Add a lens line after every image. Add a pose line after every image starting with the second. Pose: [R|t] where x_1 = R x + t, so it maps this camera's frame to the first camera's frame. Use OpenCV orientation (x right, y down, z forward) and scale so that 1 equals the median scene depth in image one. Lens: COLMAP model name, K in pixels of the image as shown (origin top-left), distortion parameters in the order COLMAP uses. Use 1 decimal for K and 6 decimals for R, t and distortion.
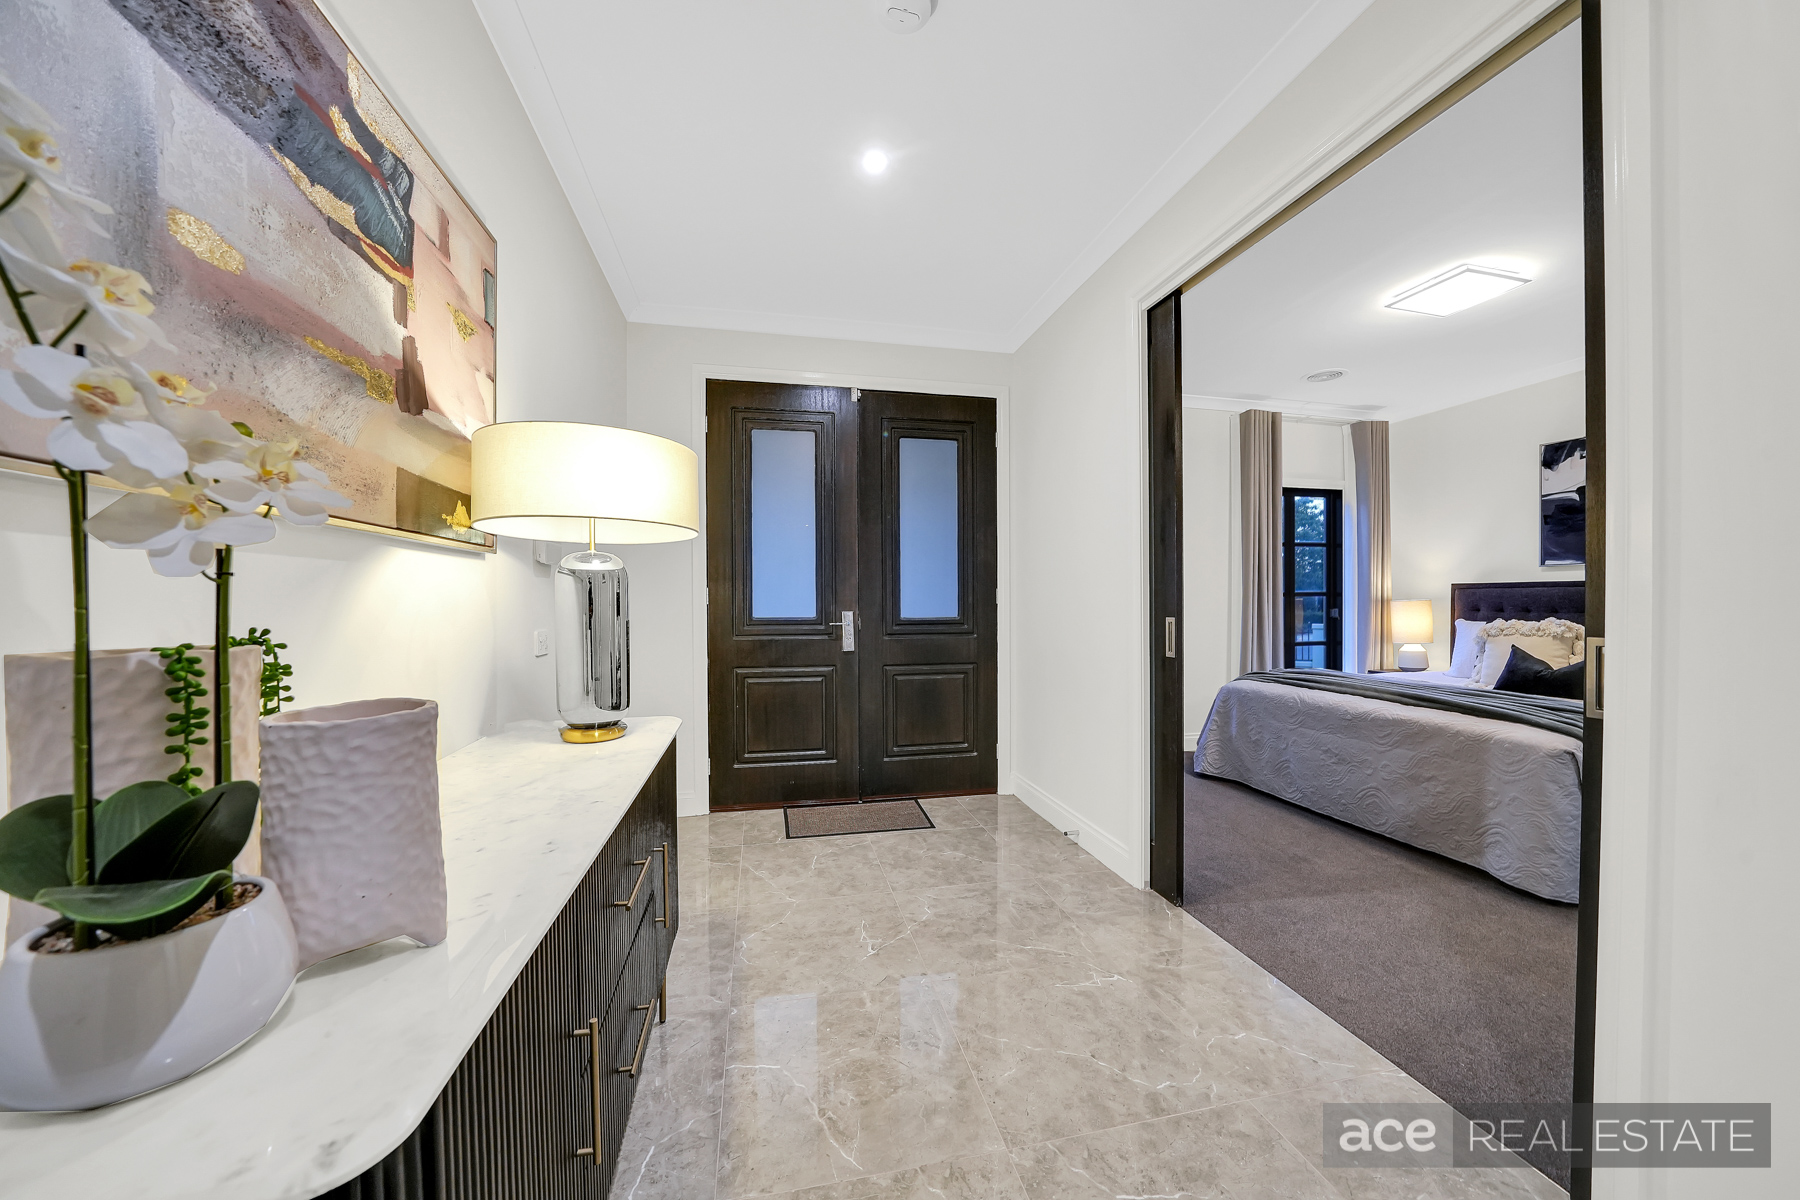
lens RADIAL K [[685.3, 0, 900.1], [0, 685.3, 606.0], [0, 0, 1]] dist [-0.000058, -0.000132]
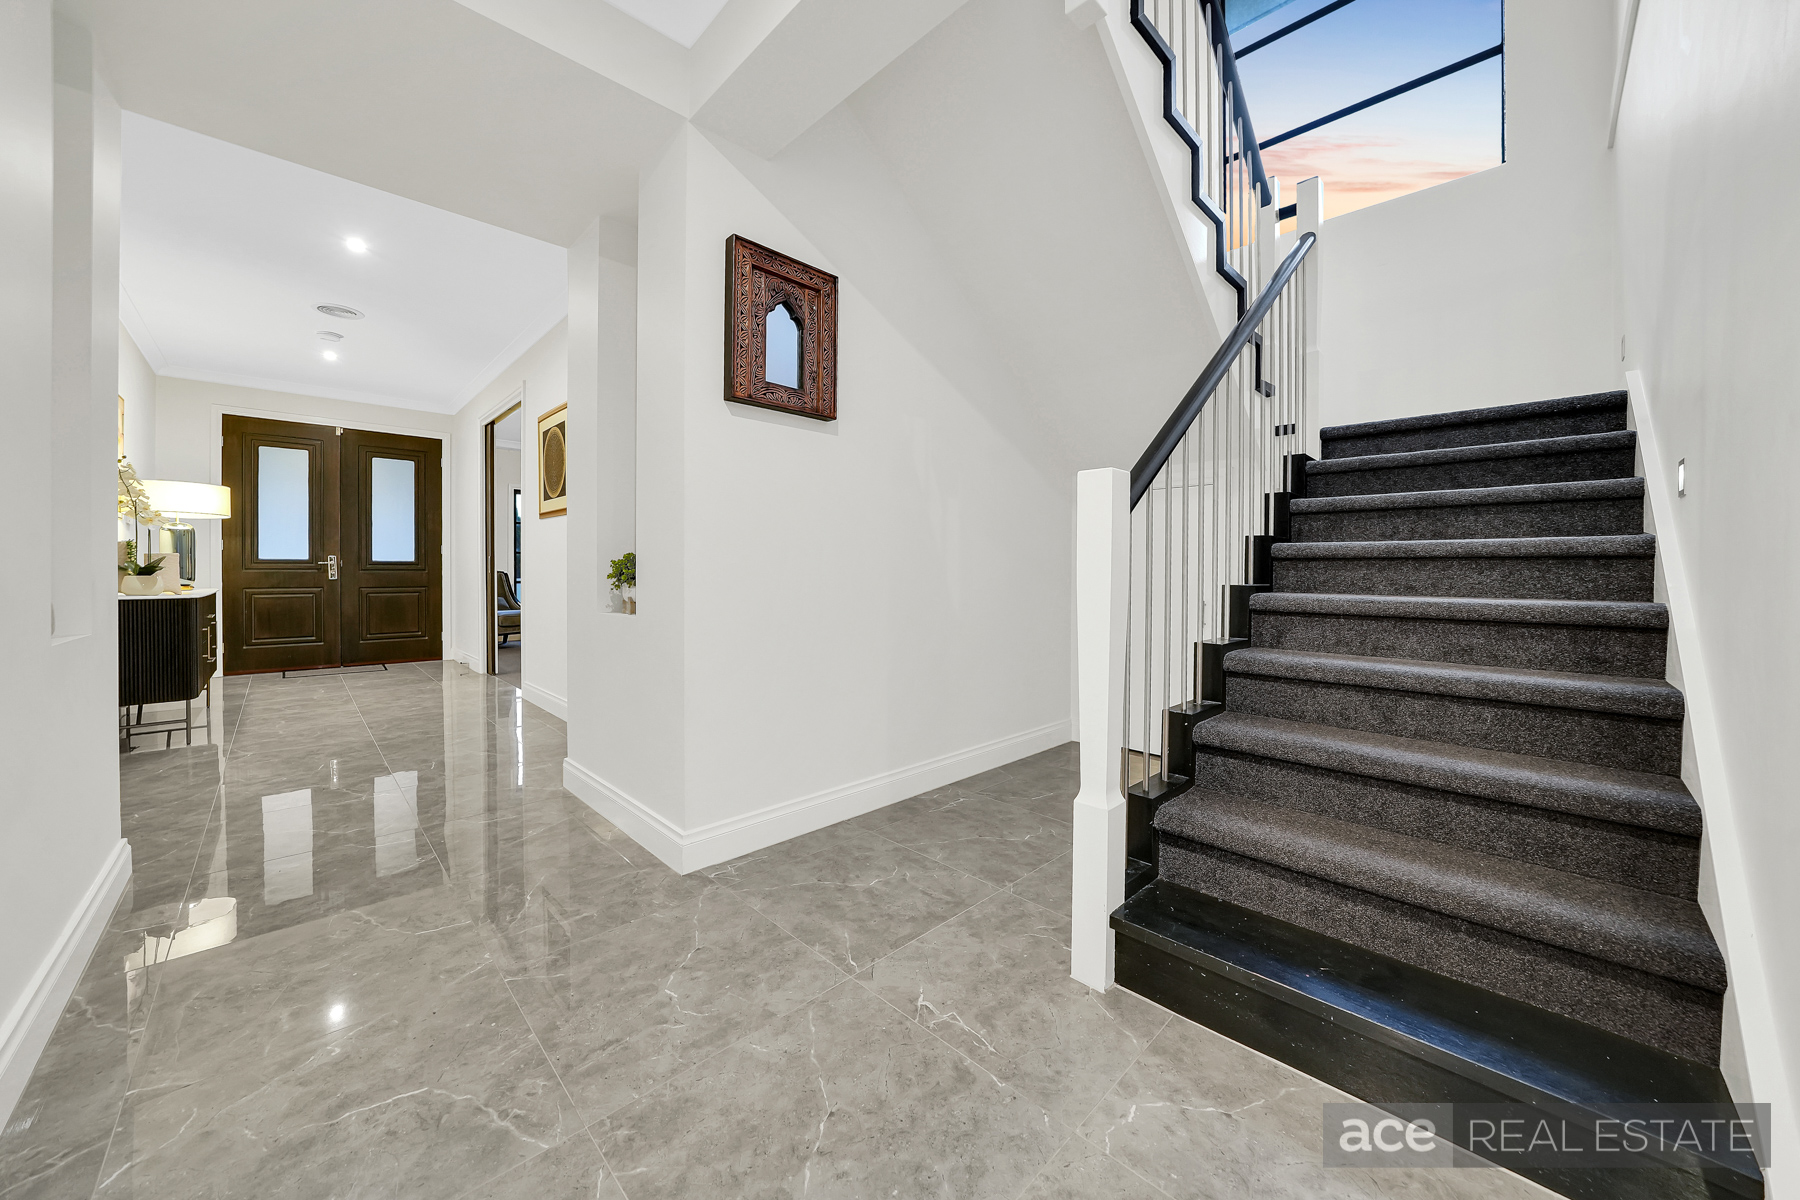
lens RADIAL K [[685.3, 0, 907.0], [0, 685.3, 576.6], [0, 0, 1]] dist [-0.000058, -0.000132]
pose [[0.863474, 0.007457, 0.504339, 0.305279], [-0.007118, 0.999971, -0.002599, 0.054599], [-0.504344, -0.001346, 0.863502, -1.229434]]
